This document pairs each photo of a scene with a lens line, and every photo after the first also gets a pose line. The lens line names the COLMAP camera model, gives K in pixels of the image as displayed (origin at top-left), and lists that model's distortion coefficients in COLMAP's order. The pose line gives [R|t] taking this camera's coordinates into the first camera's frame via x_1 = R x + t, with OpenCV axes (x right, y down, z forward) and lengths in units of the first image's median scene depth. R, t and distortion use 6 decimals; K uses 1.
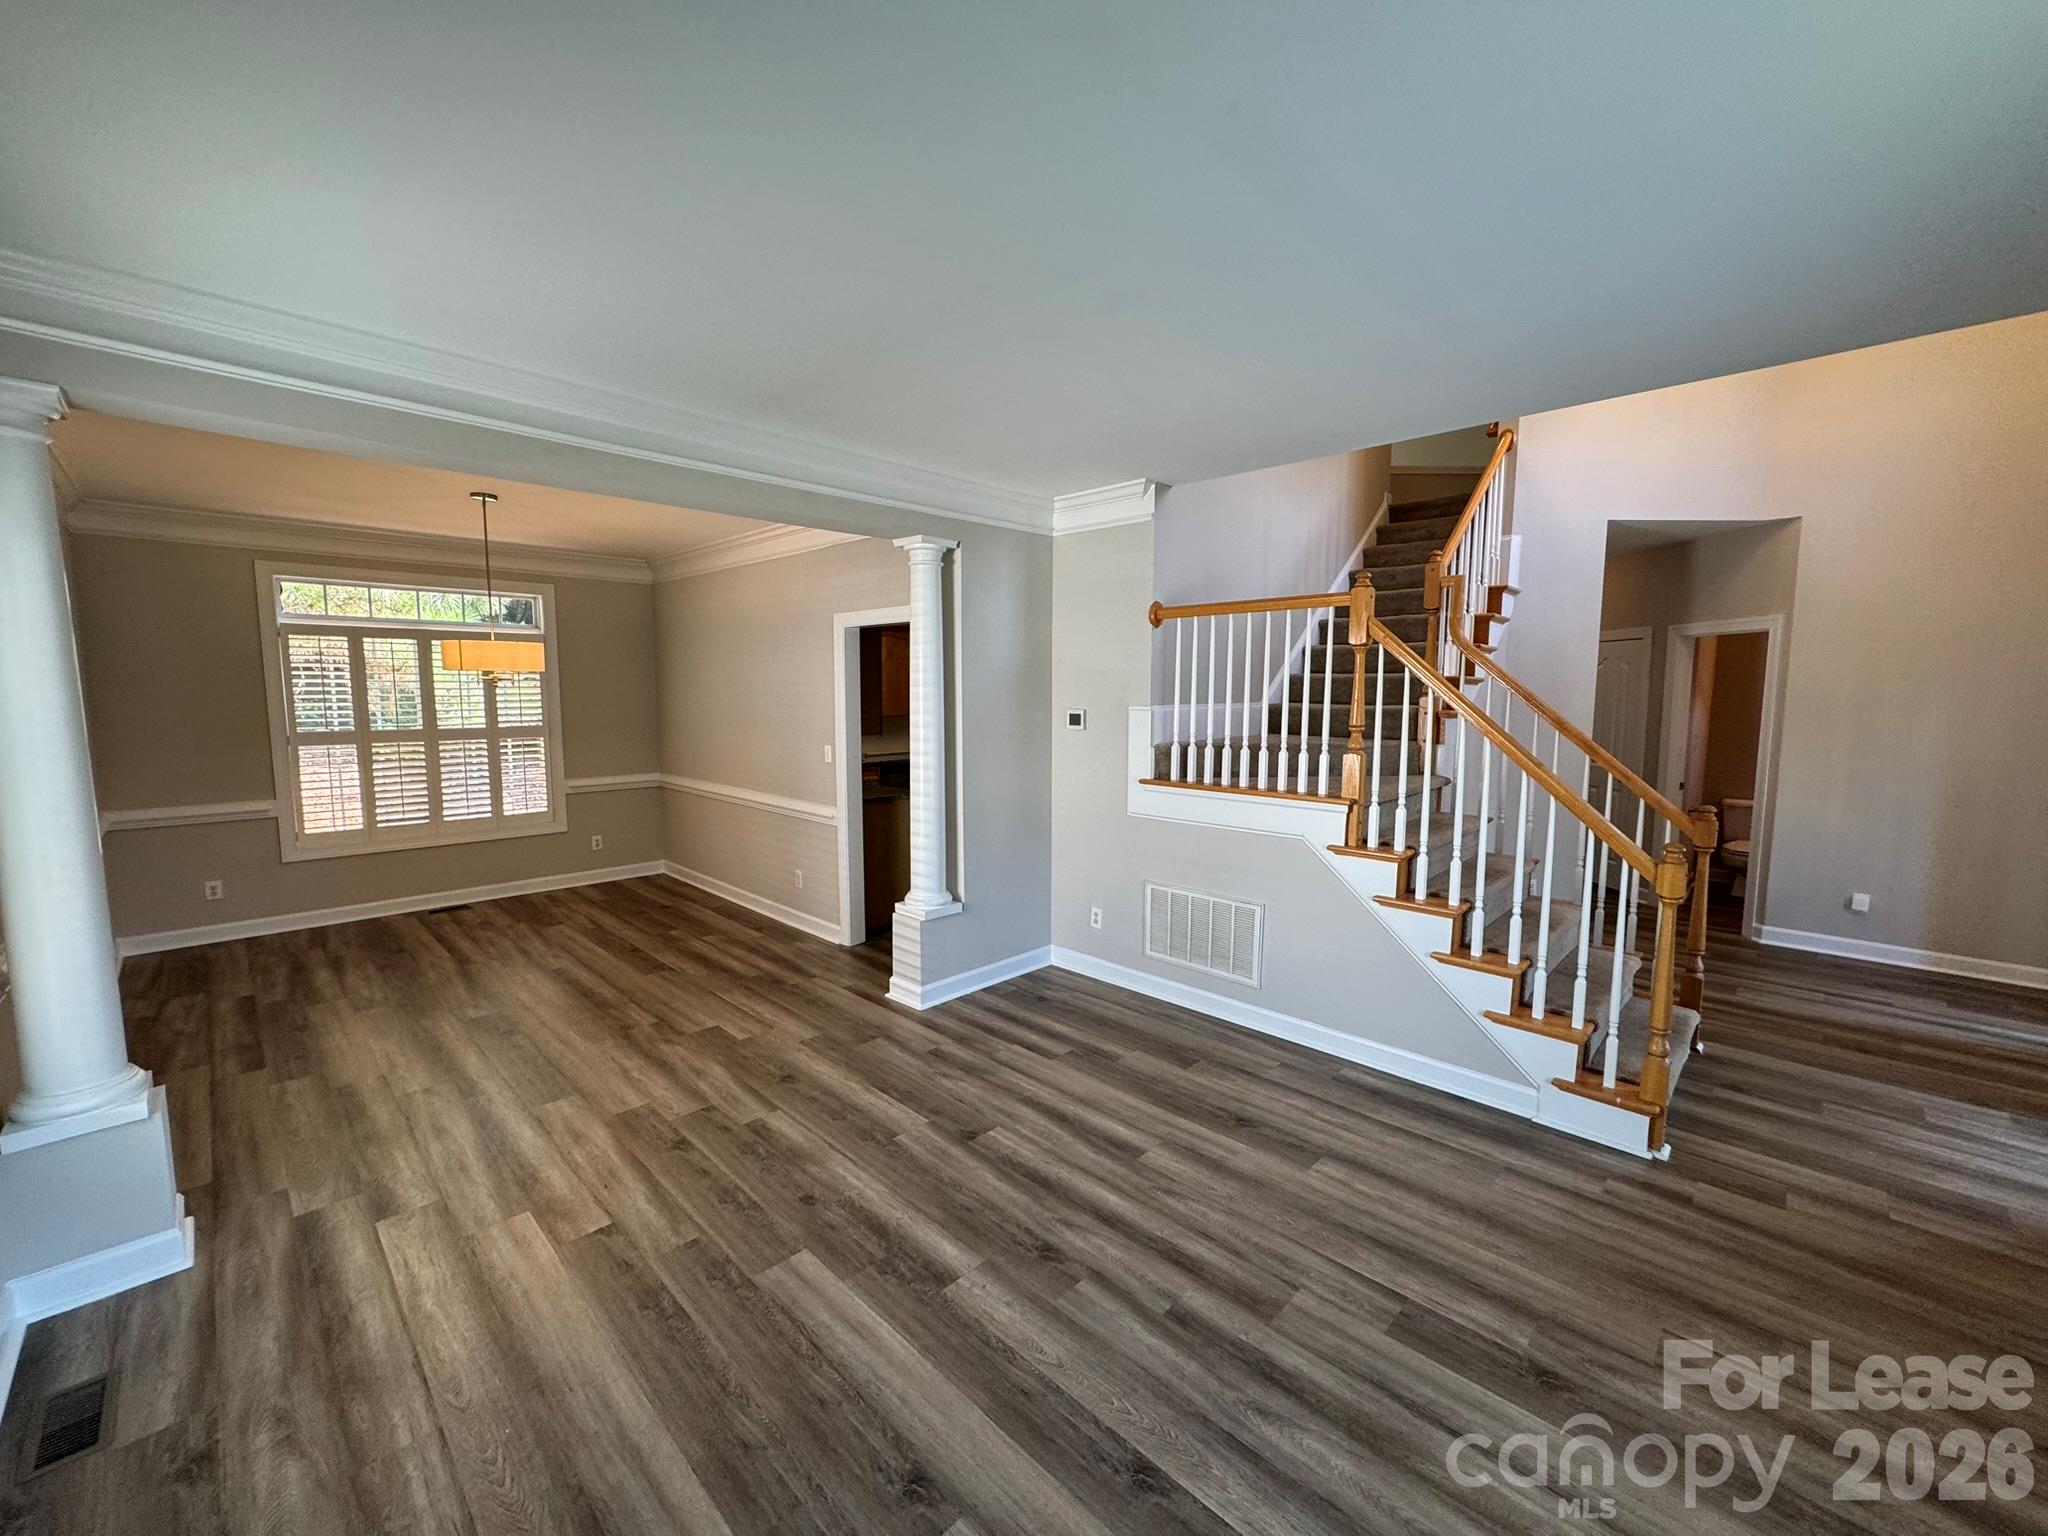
lens RADIAL K [[814.8, 0, 1020.1], [0, 814.8, 769.9], [0, 0, 1]] dist [-0.000709, -0.000285]
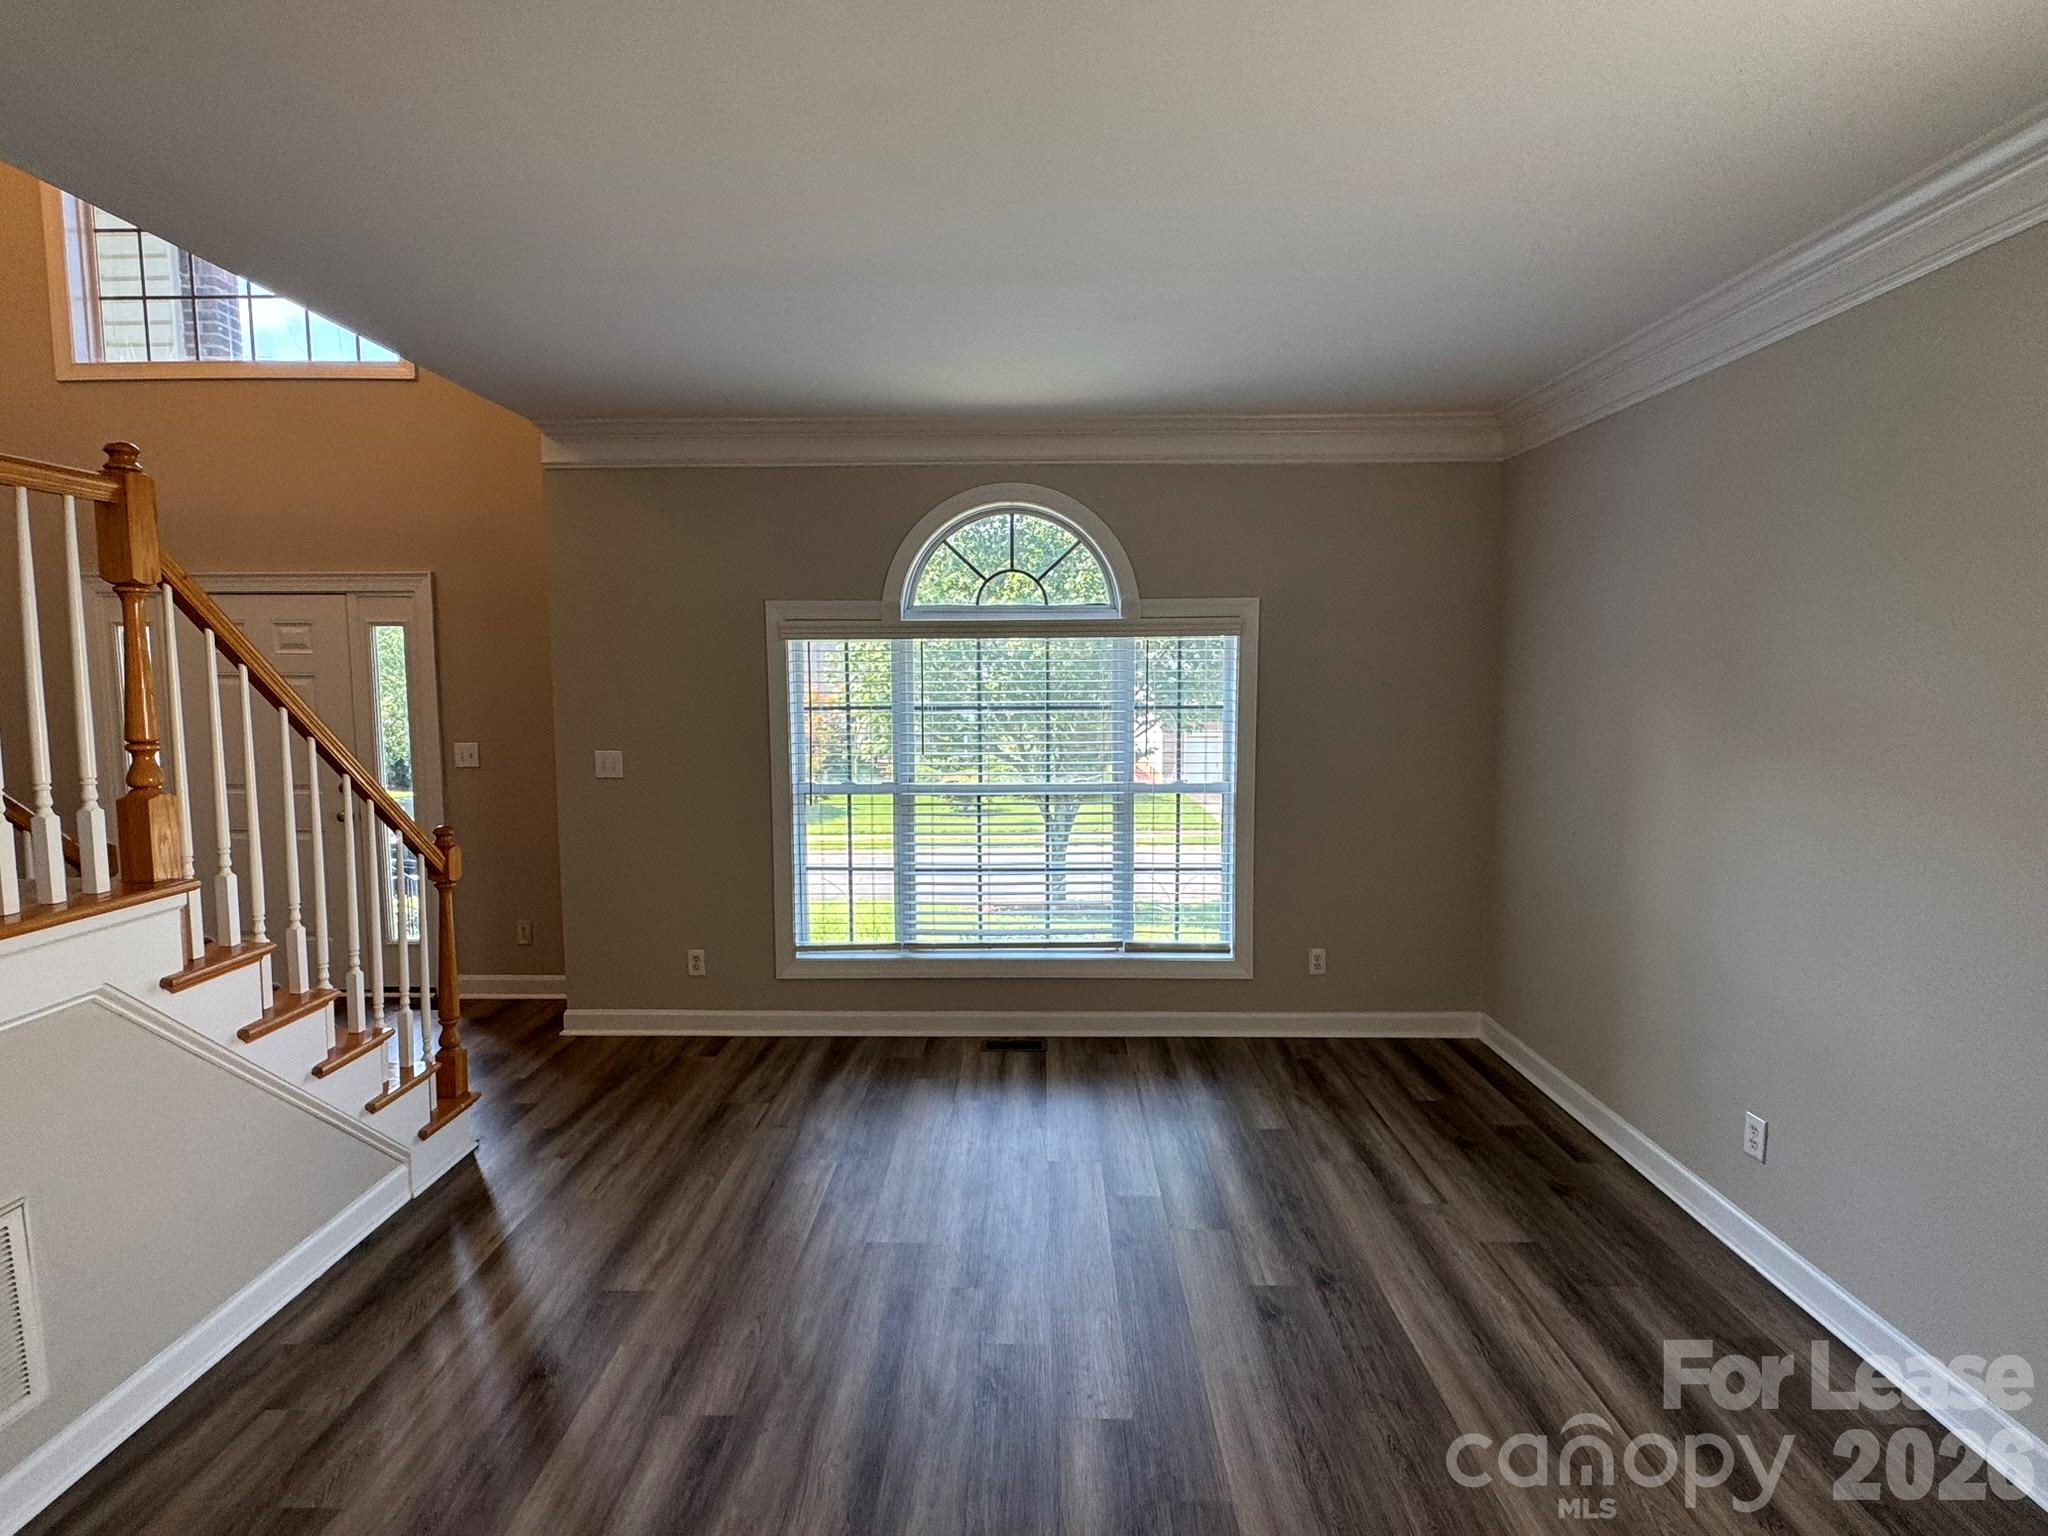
lens RADIAL K [[1030.3, 0, 1024.0], [0, 1030.3, 768.0], [0, 0, 1]] dist [0.000922, 0.000551]
pose [[-0.694408, -0.068179, 0.716344, -0.378939], [0.072466, 0.983814, 0.163884, -0.089263], [-0.715923, 0.165713, -0.678228, 0.892827]]
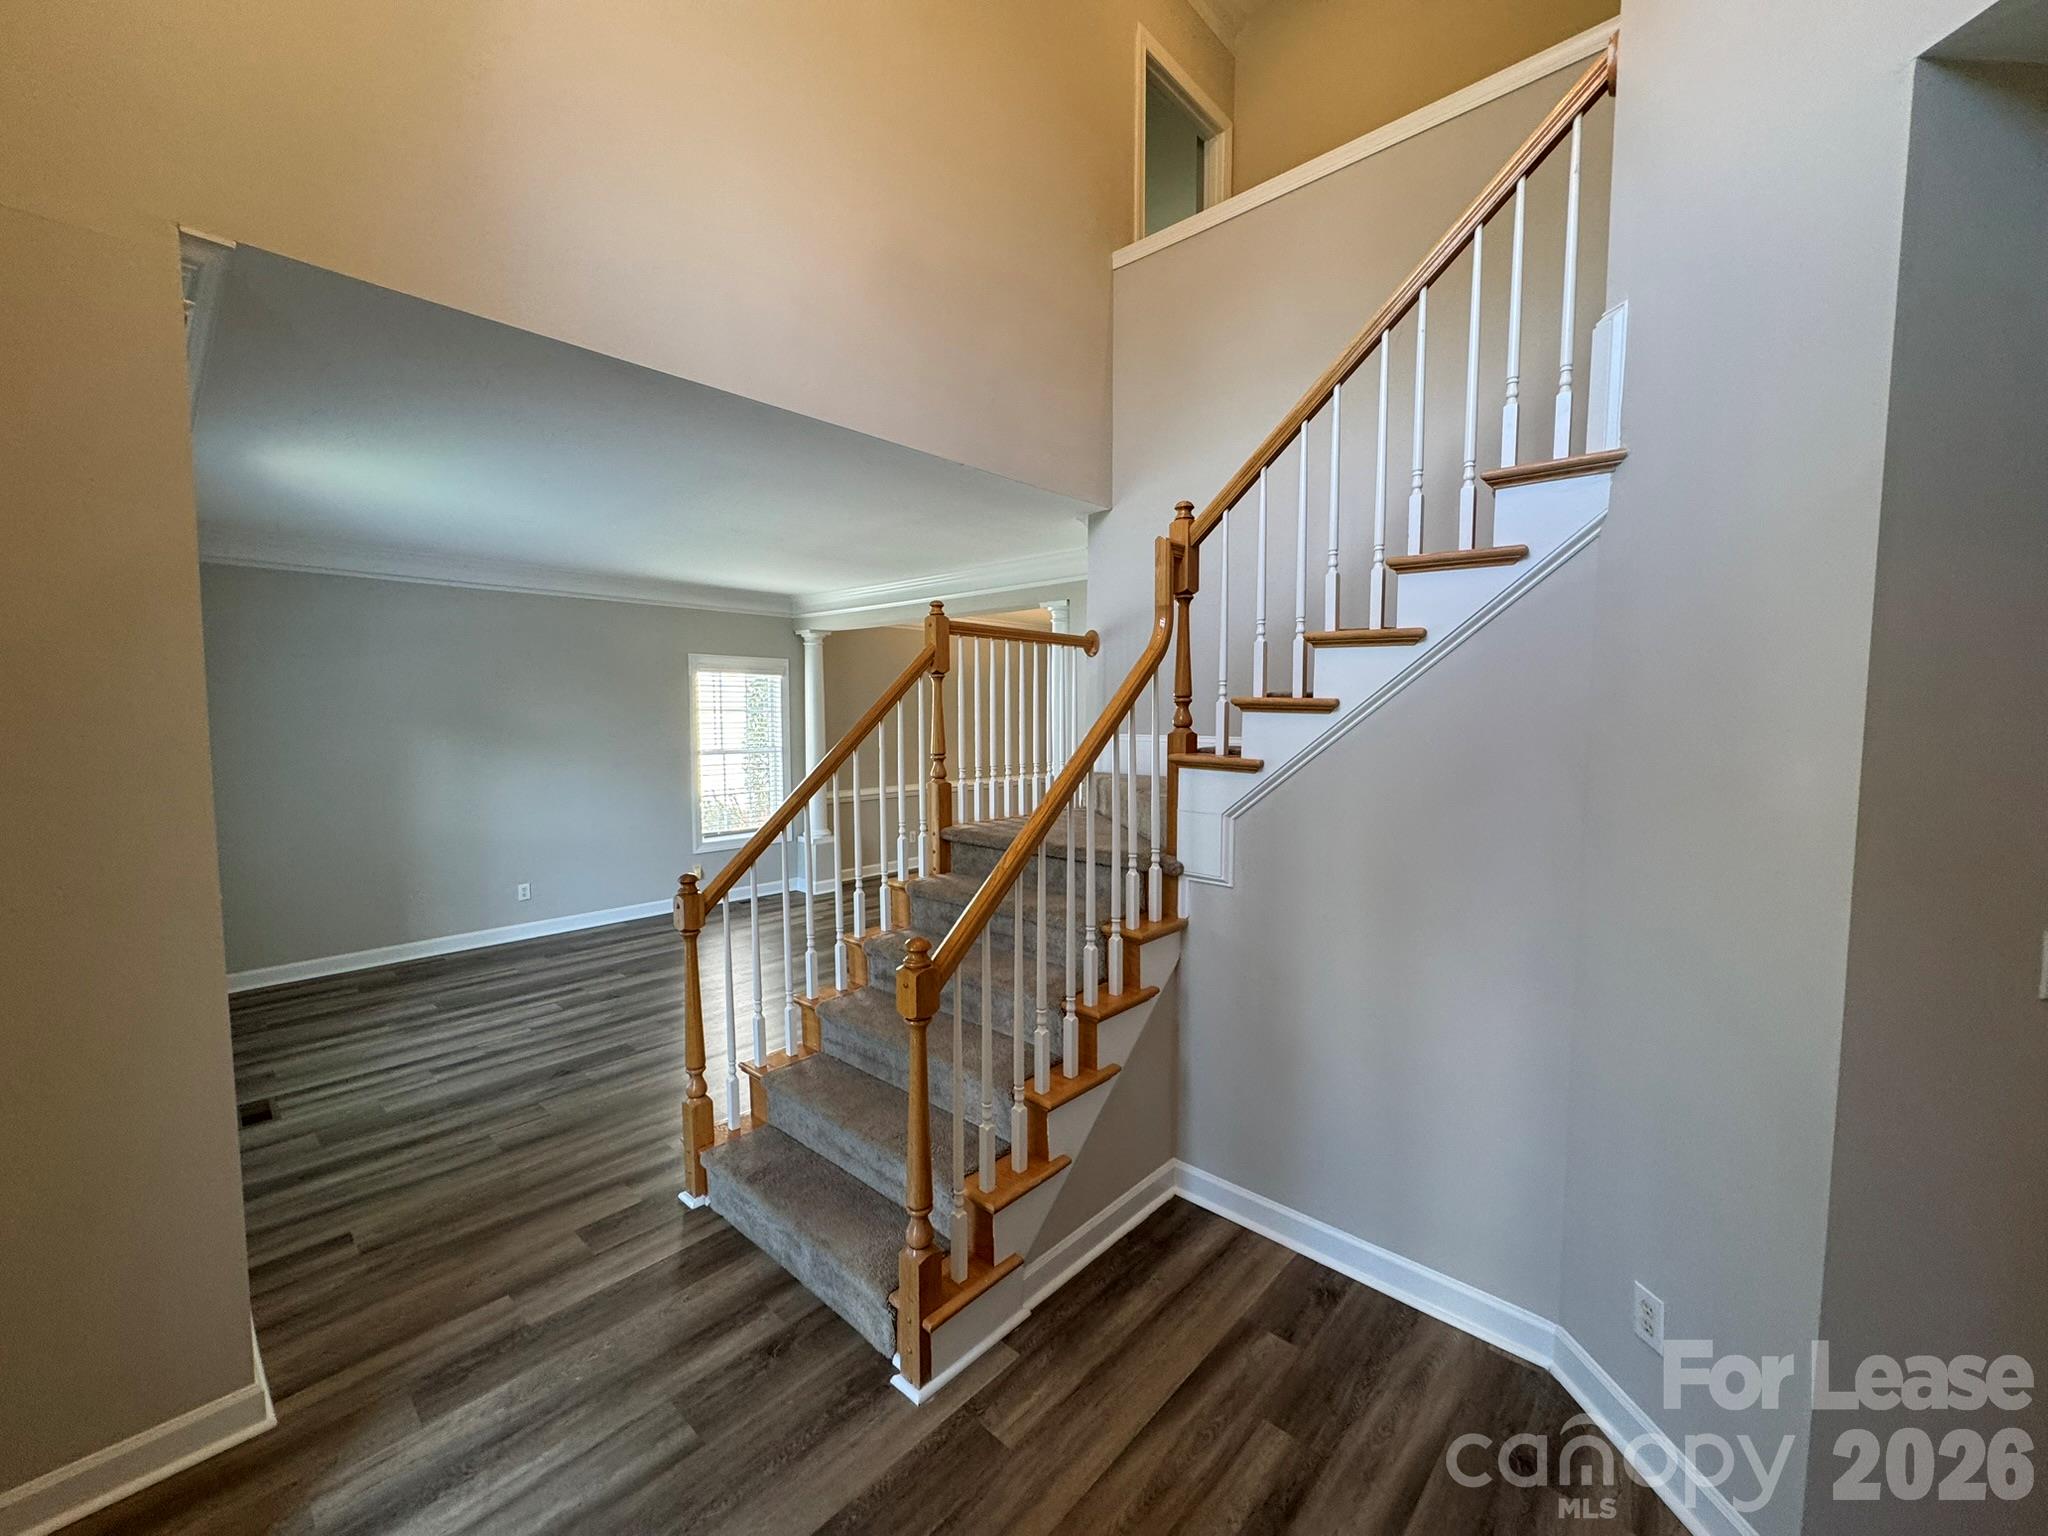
lens RADIAL K [[814.8, 0, 1020.1], [0, 814.8, 769.9], [0, 0, 1]] dist [-0.000709, -0.000285]
pose [[0.031619, 0.069980, -0.997047, 1.199193], [-0.102616, 0.992502, 0.066407, -0.094882], [0.994218, 0.100214, 0.038563, 0.904326]]
